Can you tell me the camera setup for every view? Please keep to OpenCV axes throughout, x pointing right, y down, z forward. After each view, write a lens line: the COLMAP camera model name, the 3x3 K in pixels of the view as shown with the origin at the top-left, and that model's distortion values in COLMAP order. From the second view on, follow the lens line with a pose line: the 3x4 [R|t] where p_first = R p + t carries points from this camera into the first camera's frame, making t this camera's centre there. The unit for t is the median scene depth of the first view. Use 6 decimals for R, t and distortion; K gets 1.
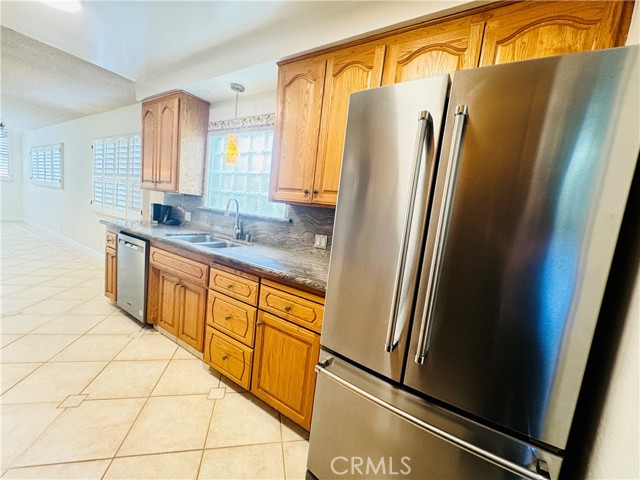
lens RADIAL K [[255.2, 0, 317.4], [0, 255.2, 242.0], [0, 0, 1]] dist [-0.000530, -0.000029]
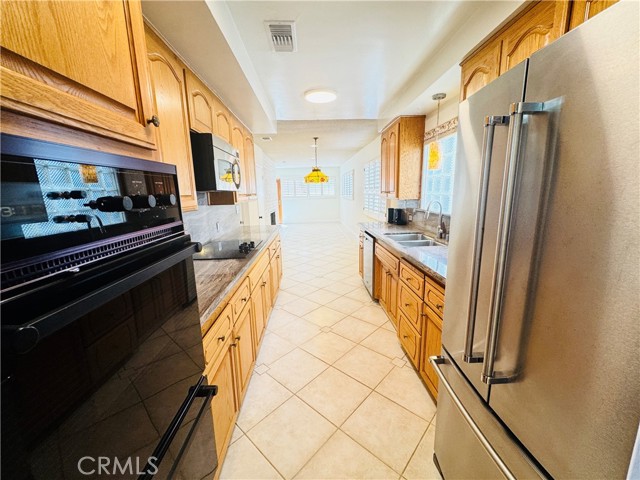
lens RADIAL K [[255.2, 0, 321.3], [0, 255.2, 242.4], [0, 0, 1]] dist [-0.000530, -0.000029]
pose [[0.566438, 0.036503, -0.823296, 0.303998], [-0.014538, 0.999306, 0.034304, -0.025308], [0.823976, -0.007462, 0.566575, -0.014910]]
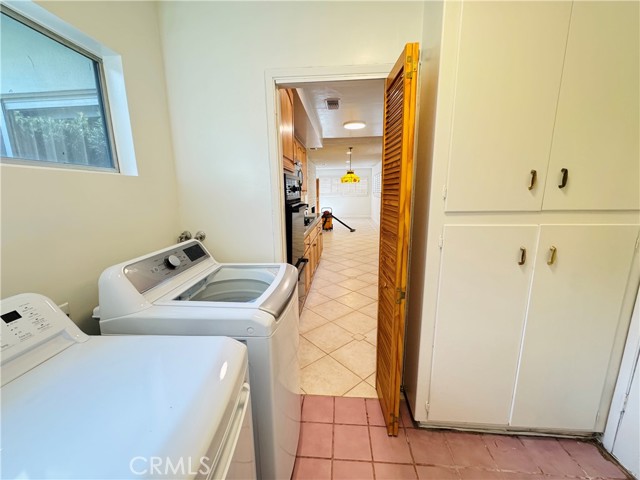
lens RADIAL K [[255.2, 0, 319.9], [0, 255.2, 237.4], [0, 0, 1]] dist [-0.000530, -0.000029]
pose [[0.450308, 0.043211, -0.891827, 0.874893], [-0.046177, 0.998619, 0.025070, 0.092765], [0.891678, 0.029893, 0.451682, -0.374512]]
